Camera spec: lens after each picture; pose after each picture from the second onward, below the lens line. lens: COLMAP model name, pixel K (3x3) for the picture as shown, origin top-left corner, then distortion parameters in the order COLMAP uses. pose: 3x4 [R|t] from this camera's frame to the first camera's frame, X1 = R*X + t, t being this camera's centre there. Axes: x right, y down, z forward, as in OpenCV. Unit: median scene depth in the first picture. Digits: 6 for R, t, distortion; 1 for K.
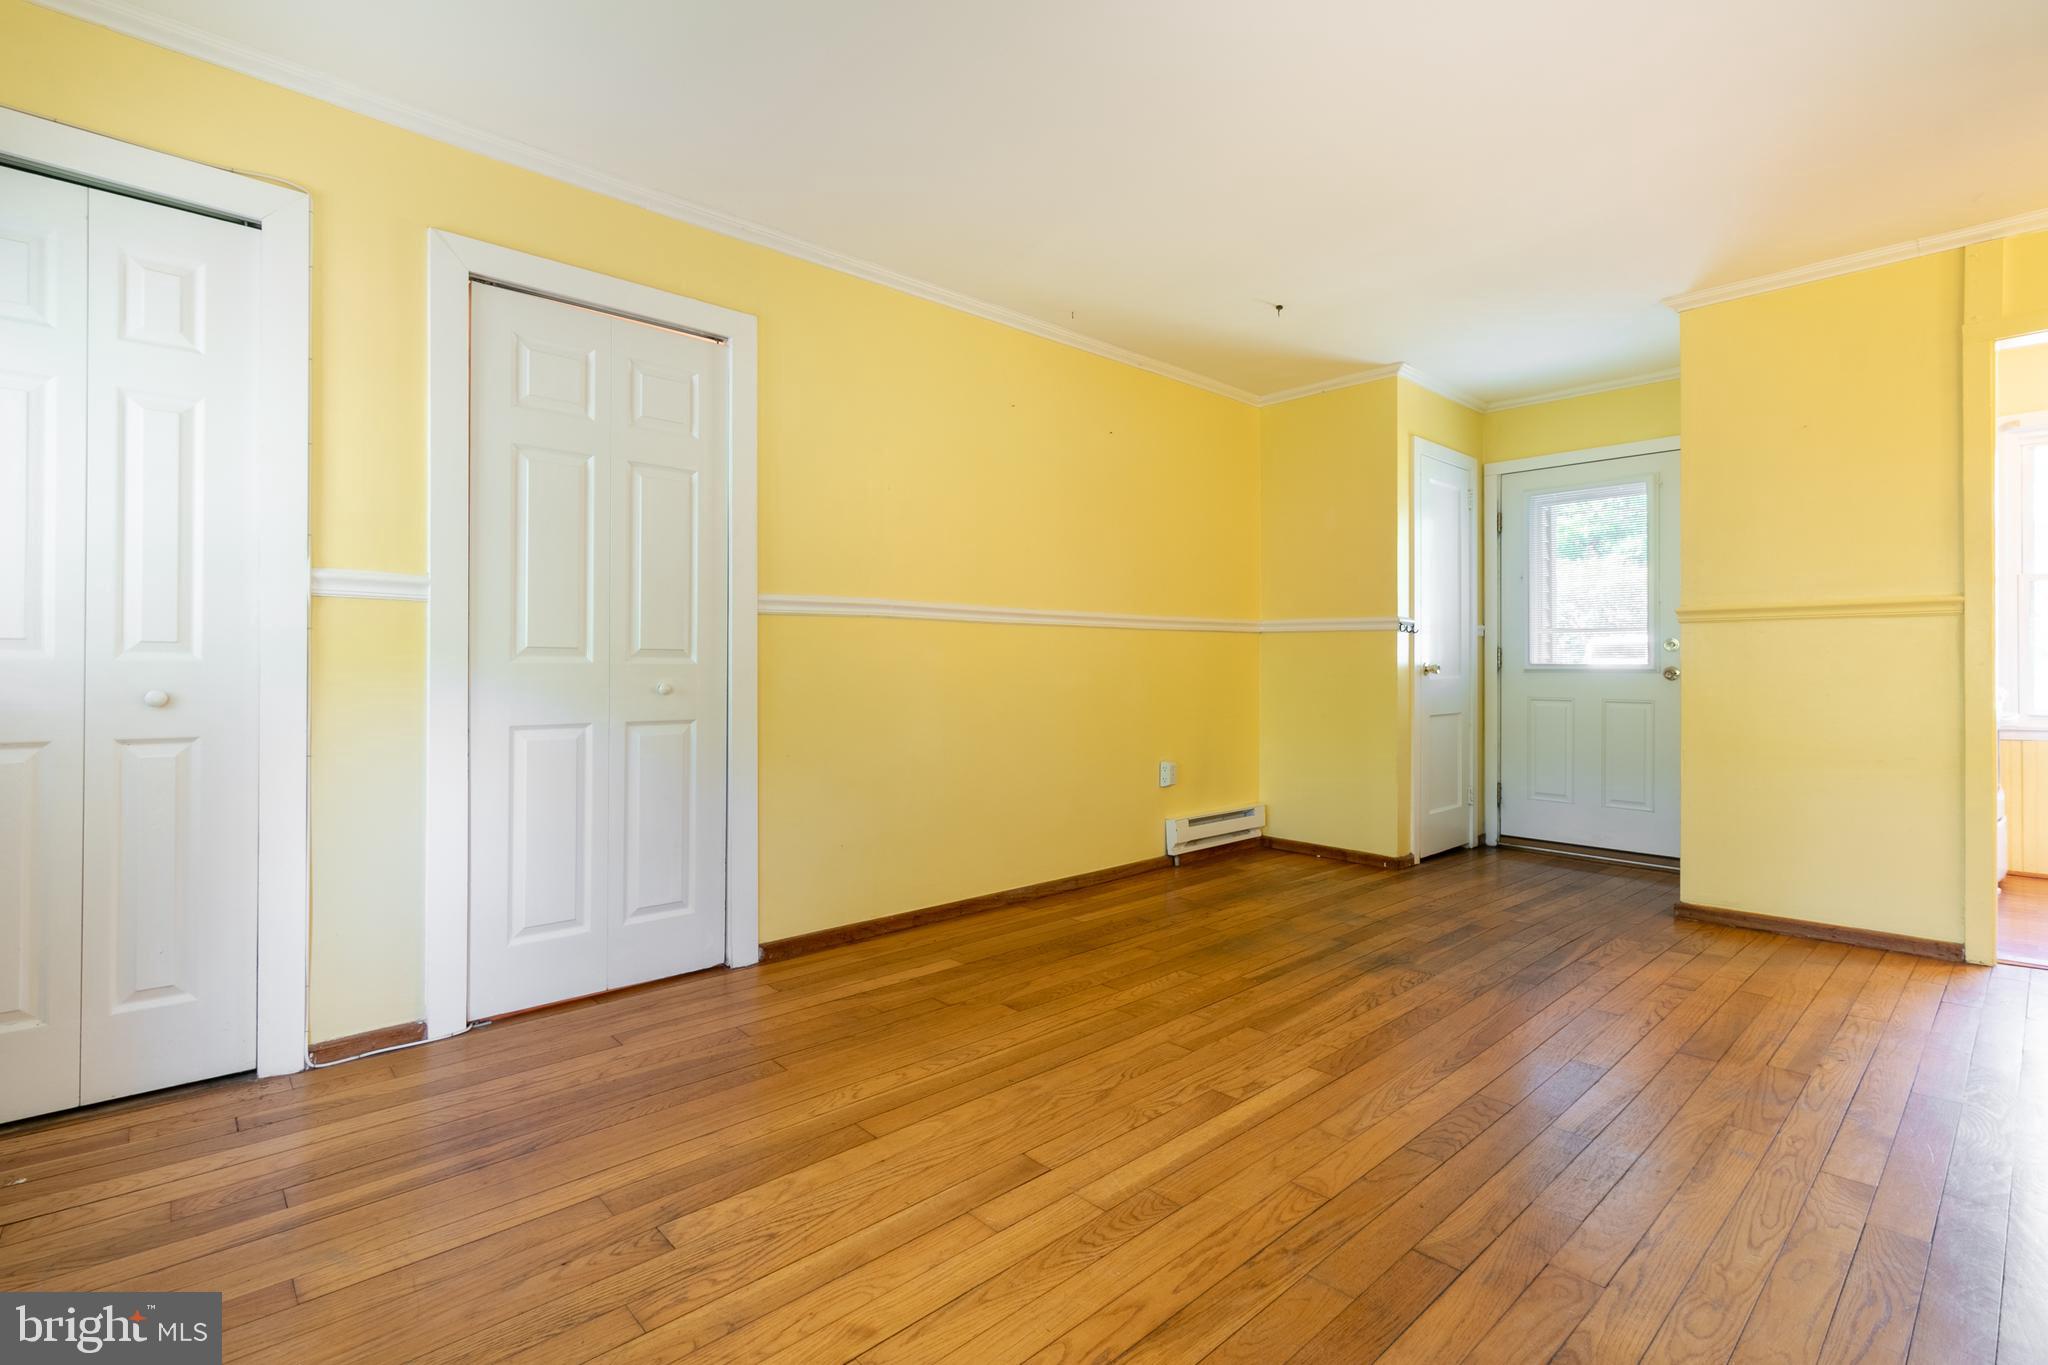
lens RADIAL K [[936.0, 0, 1016.6], [0, 936.0, 668.7], [0, 0, 1]] dist [0.002768, -0.000125]
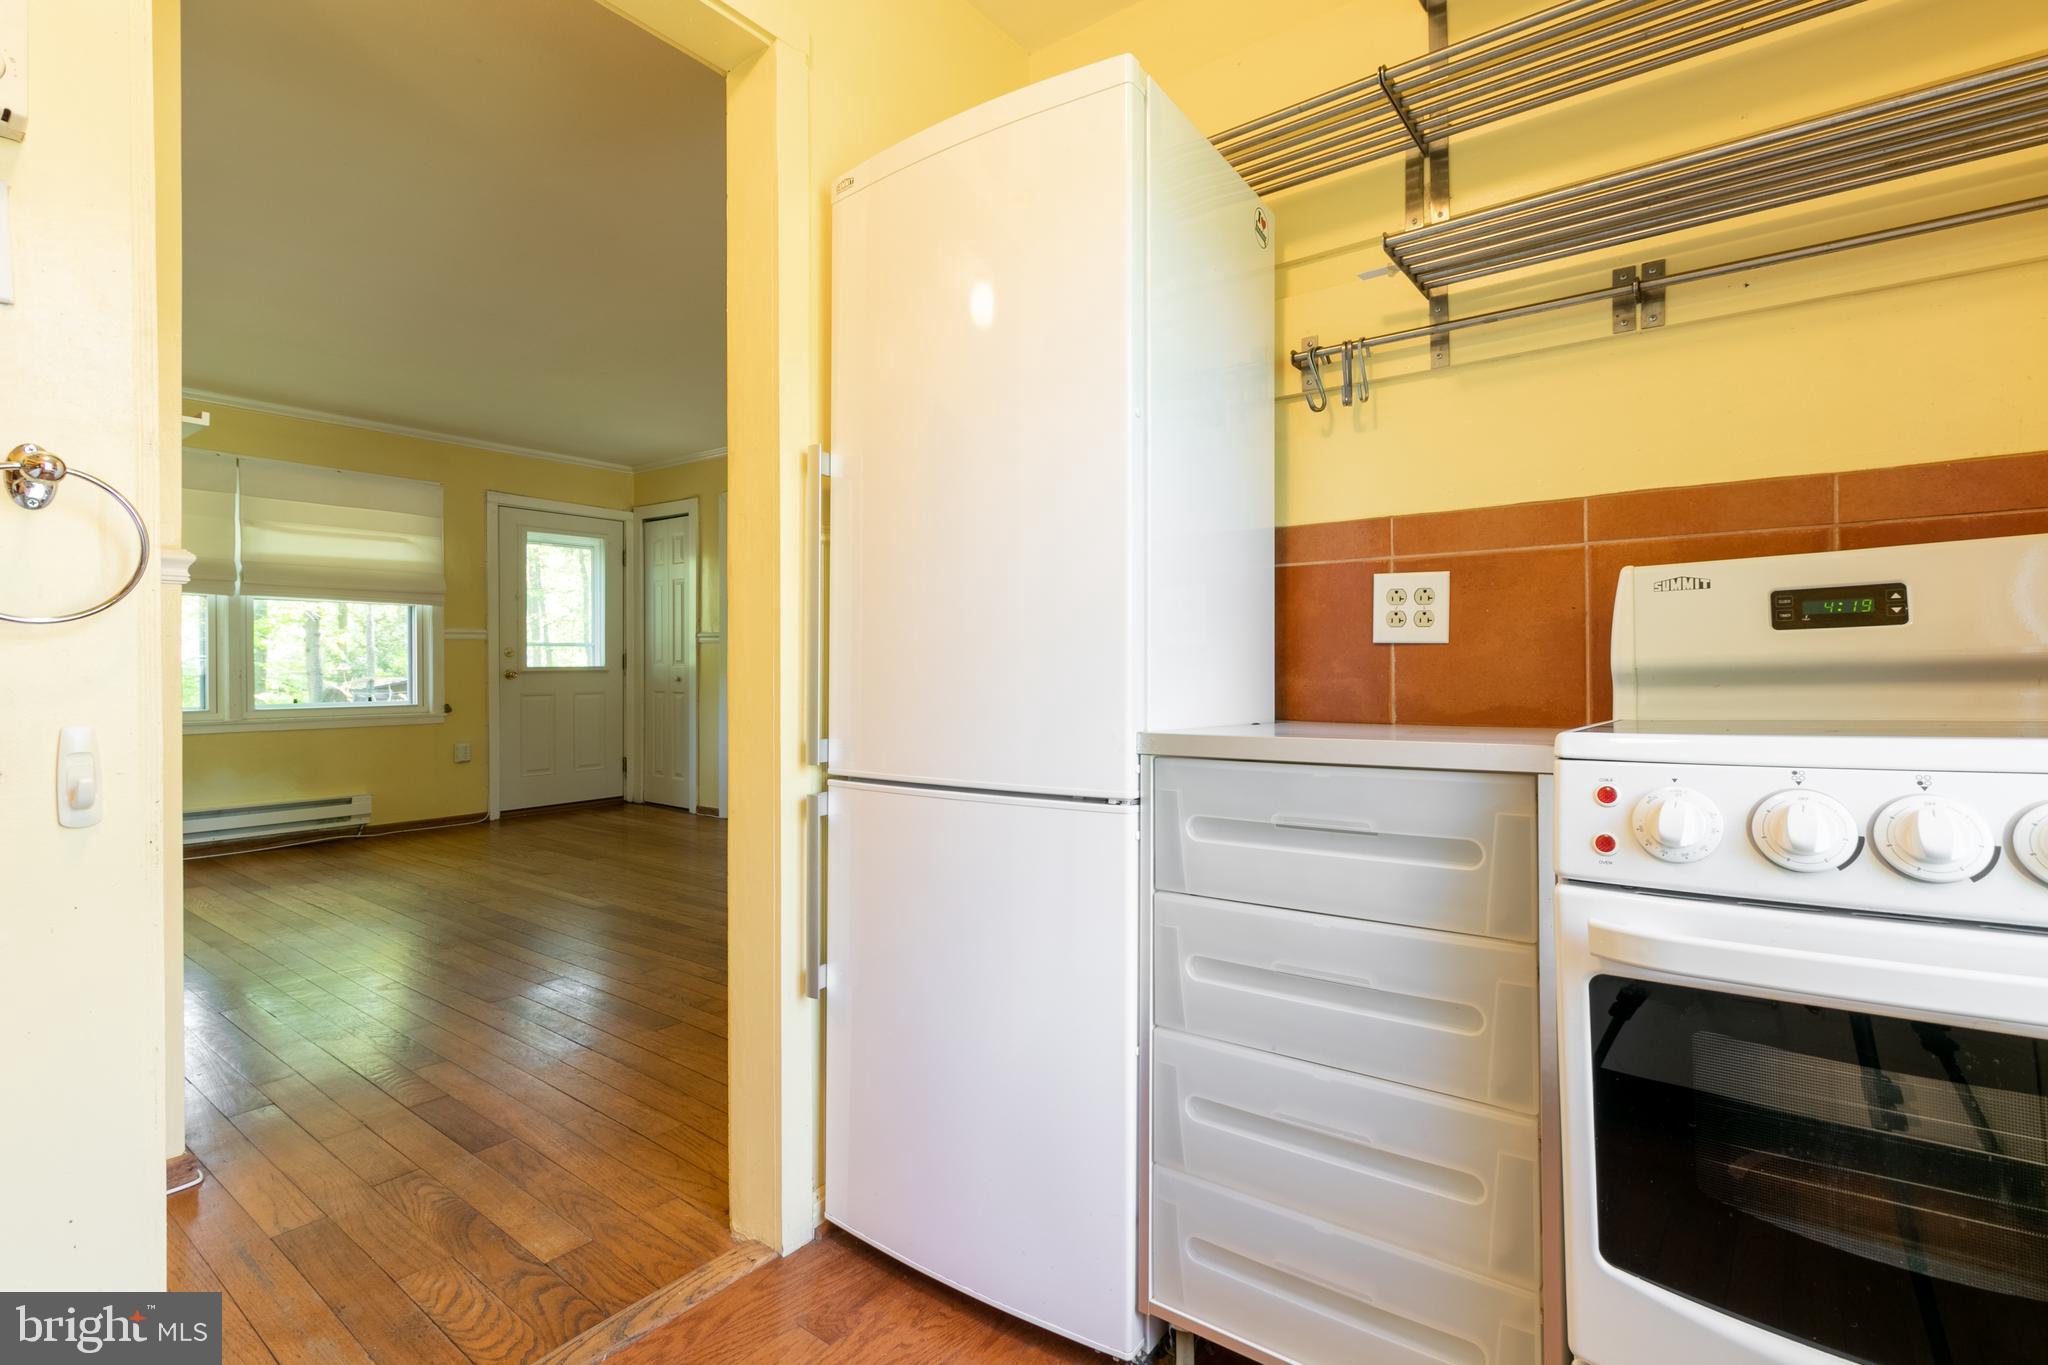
lens RADIAL K [[949.7, 0, 1051.4], [0, 949.7, 662.5], [0, 0, 1]] dist [0.000333, -0.000045]
pose [[0.196966, -0.005532, -0.980395, 2.342525], [0.001594, 0.999985, -0.005323, -0.003084], [0.980409, -0.000514, 0.196972, 1.567572]]
